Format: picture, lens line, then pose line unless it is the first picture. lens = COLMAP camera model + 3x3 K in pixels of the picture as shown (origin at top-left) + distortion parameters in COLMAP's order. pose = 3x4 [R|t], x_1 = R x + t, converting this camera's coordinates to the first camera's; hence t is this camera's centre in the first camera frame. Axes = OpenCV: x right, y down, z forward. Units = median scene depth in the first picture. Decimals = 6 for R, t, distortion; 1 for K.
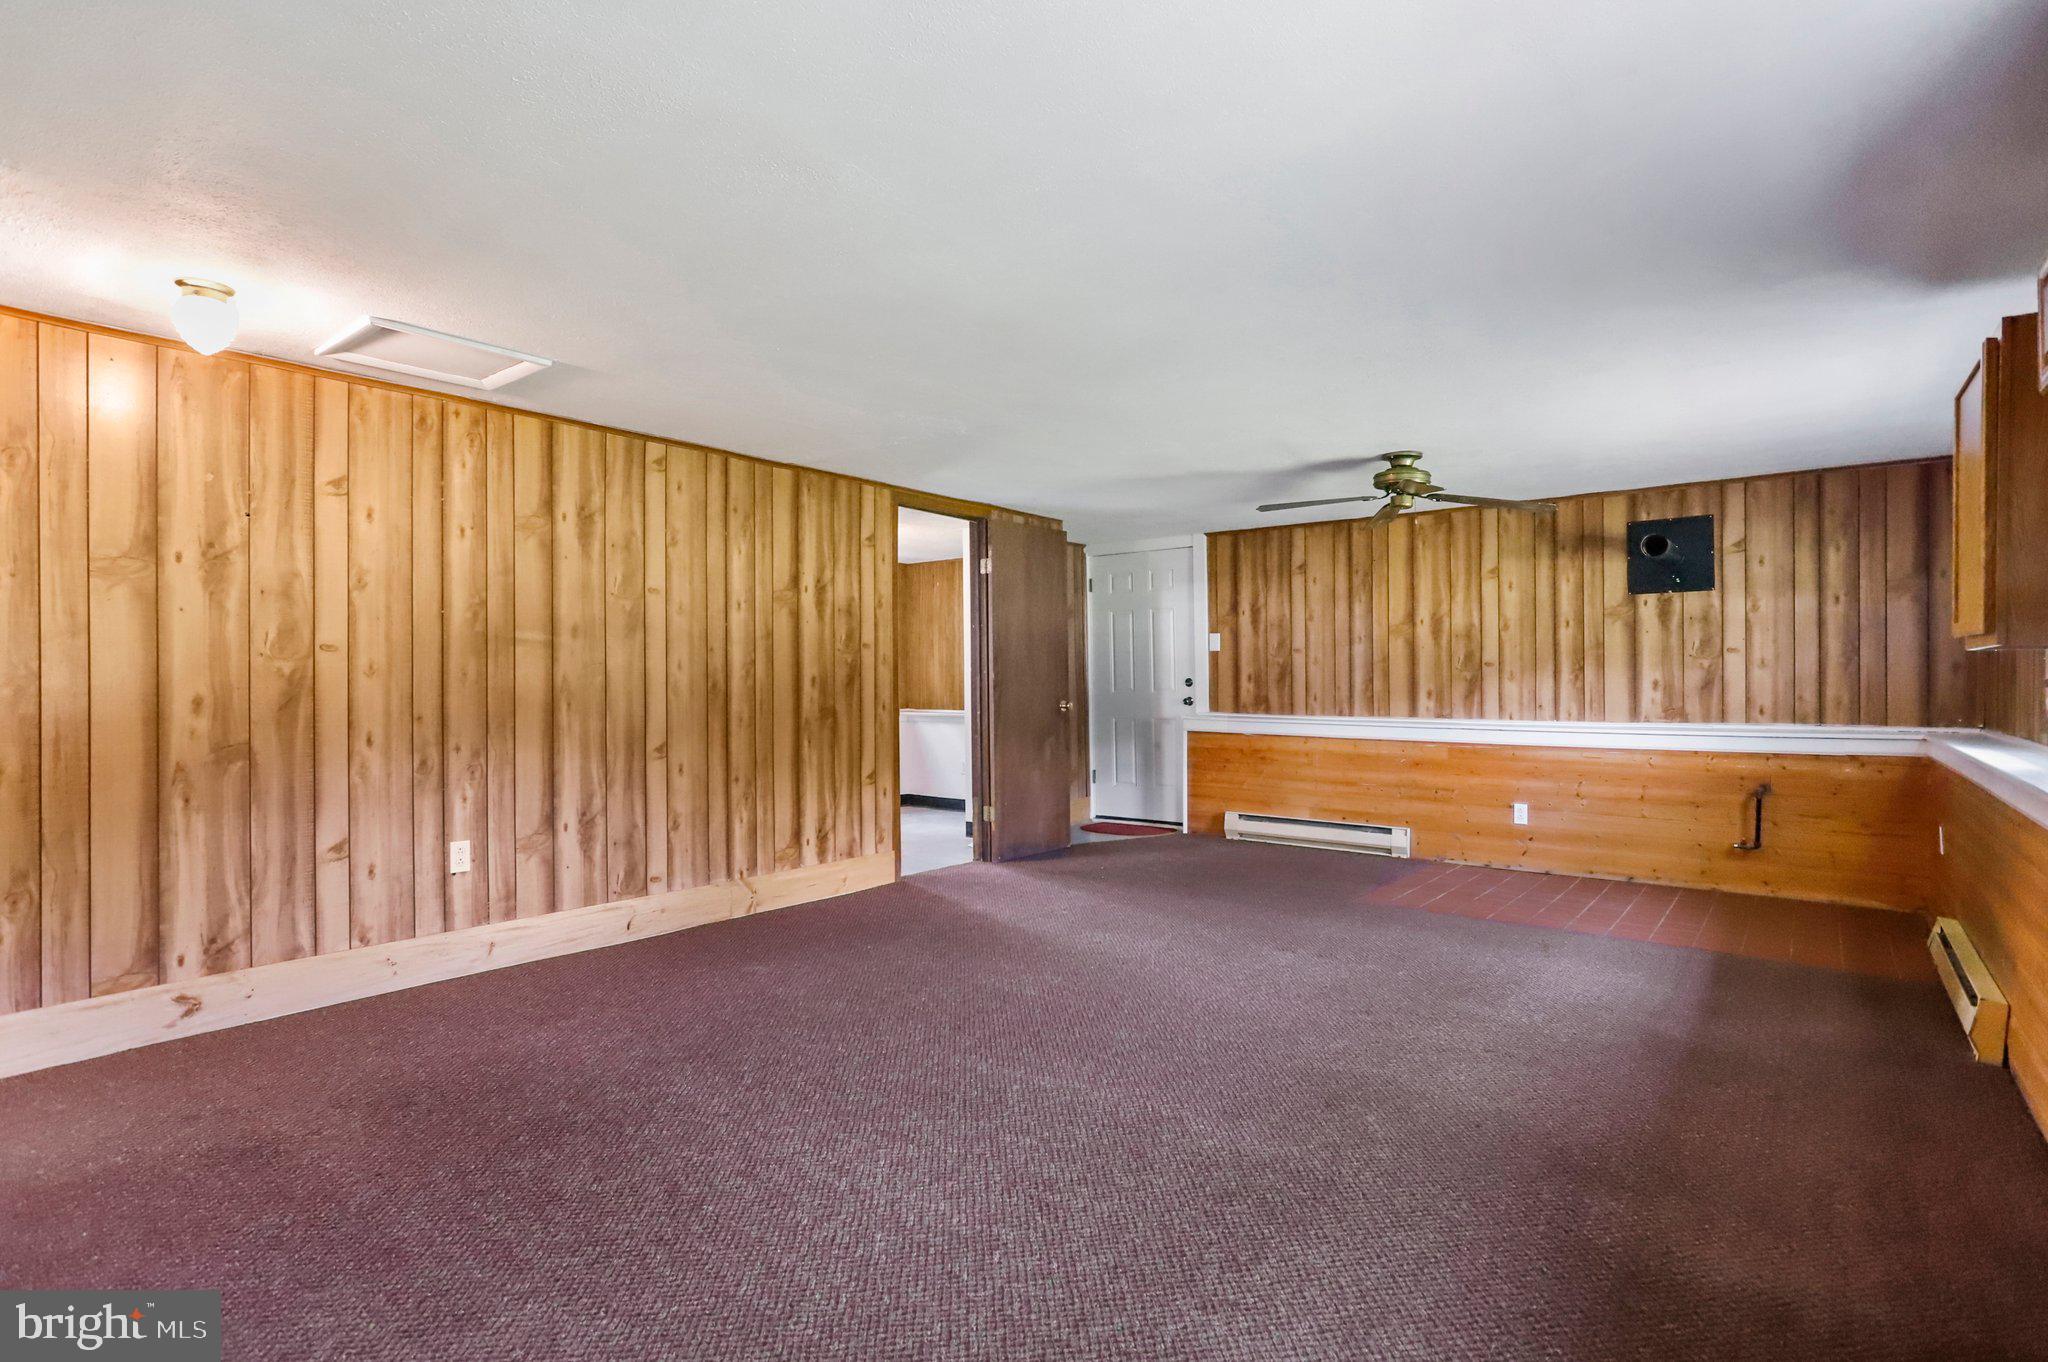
lens RADIAL K [[1023.9, 0, 1022.3], [0, 1023.9, 691.6], [0, 0, 1]] dist [-0.032258, 0.013390]
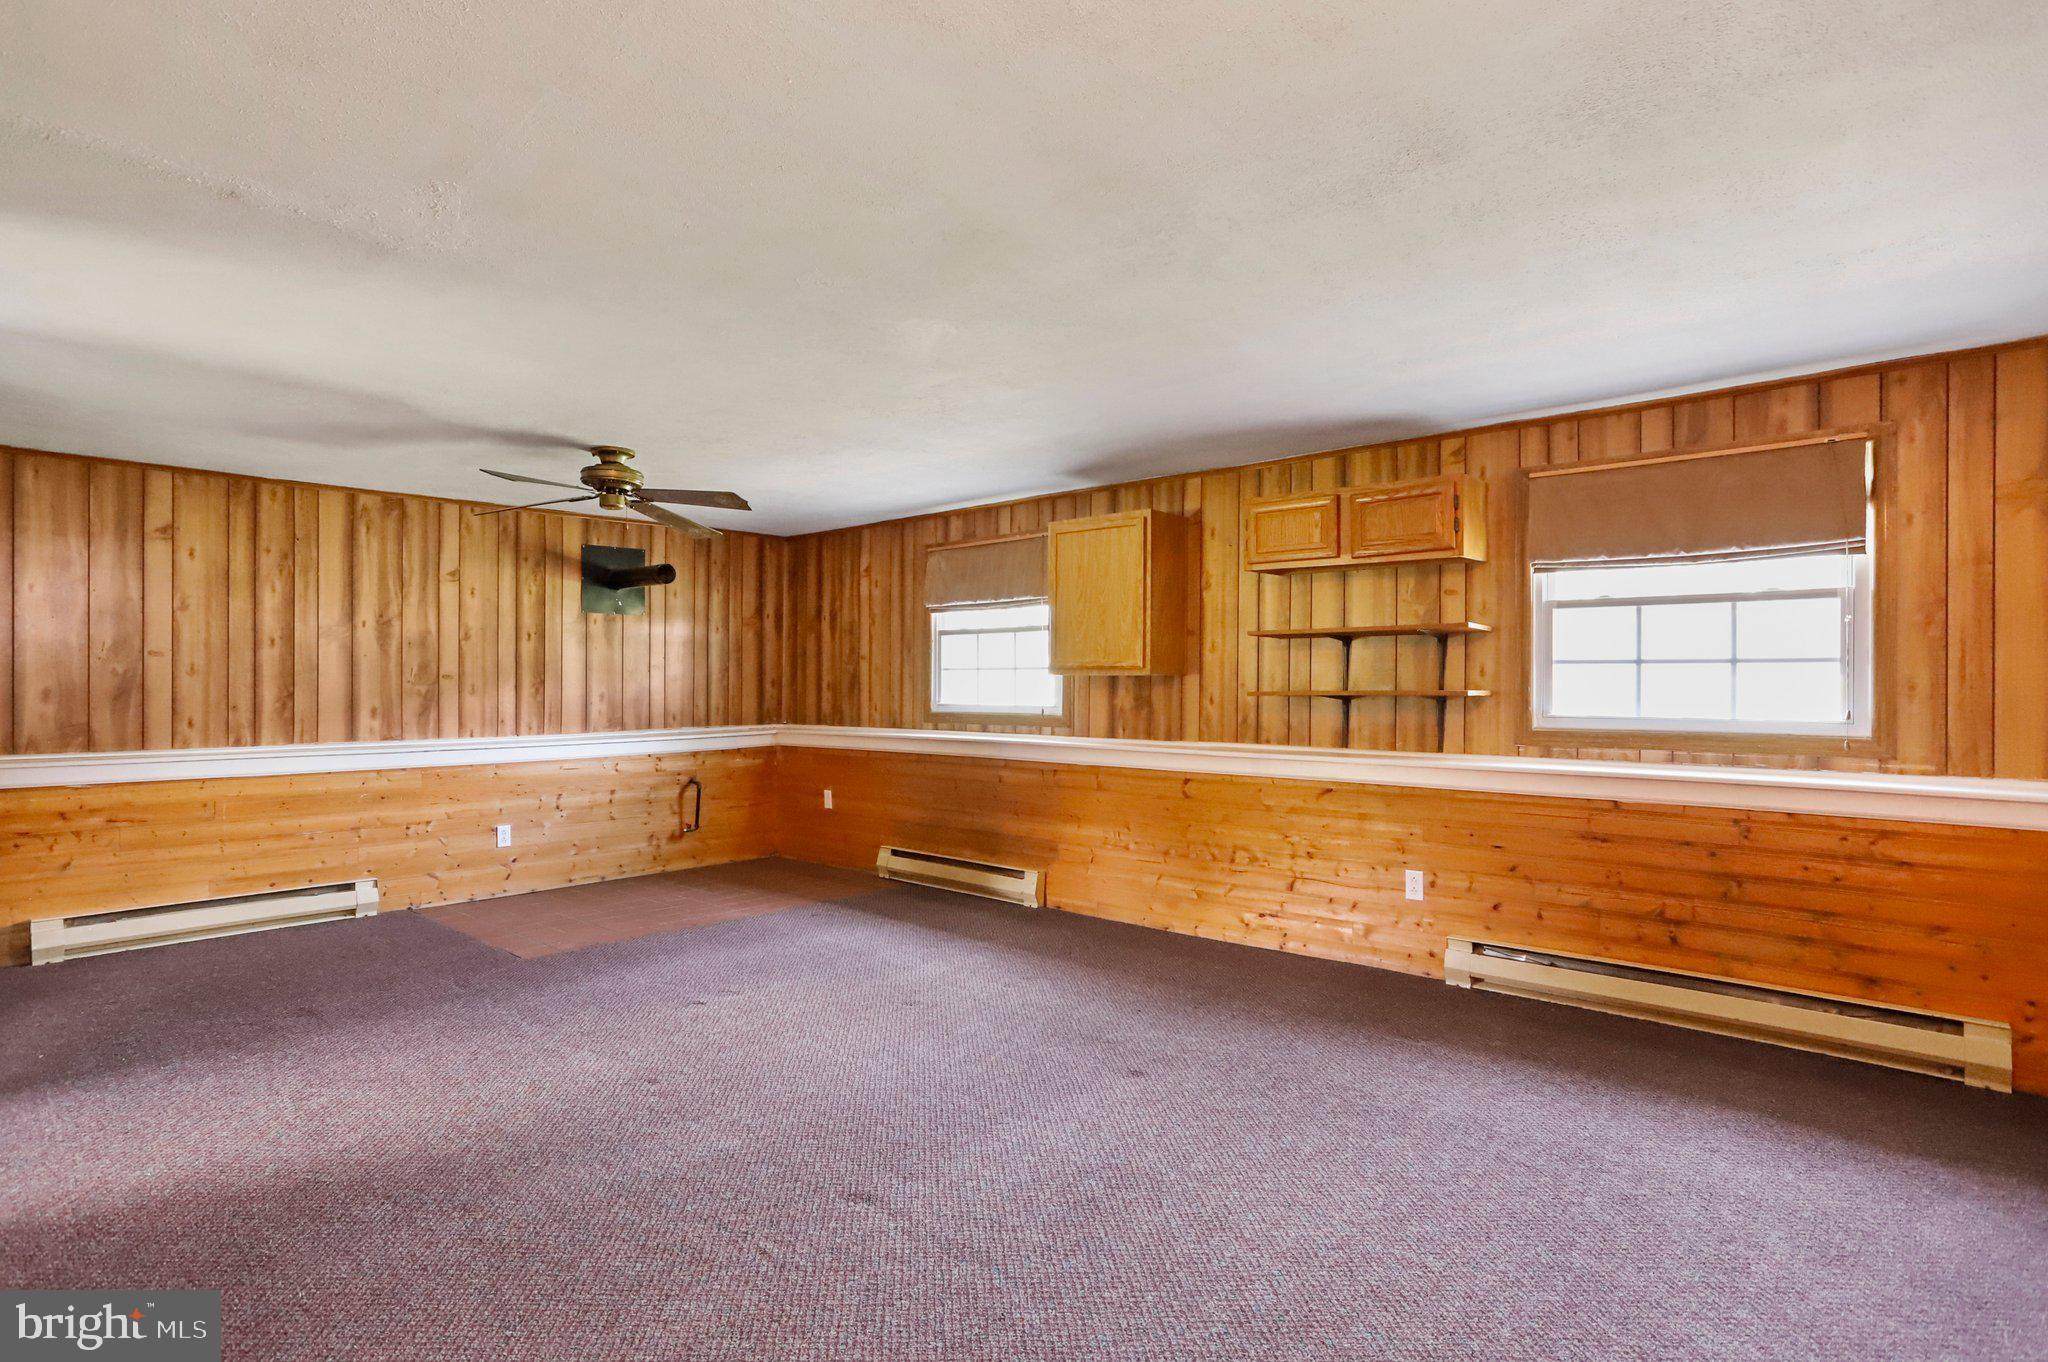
lens RADIAL K [[1023.9, 0, 1018.8], [0, 1023.9, 684.6], [0, 0, 1]] dist [-0.032258, 0.013390]
pose [[0.052719, -0.000315, 0.998609, -0.872750], [0.015274, 0.999883, -0.000491, -0.025560], [-0.998493, 0.015279, 0.052717, 0.970226]]
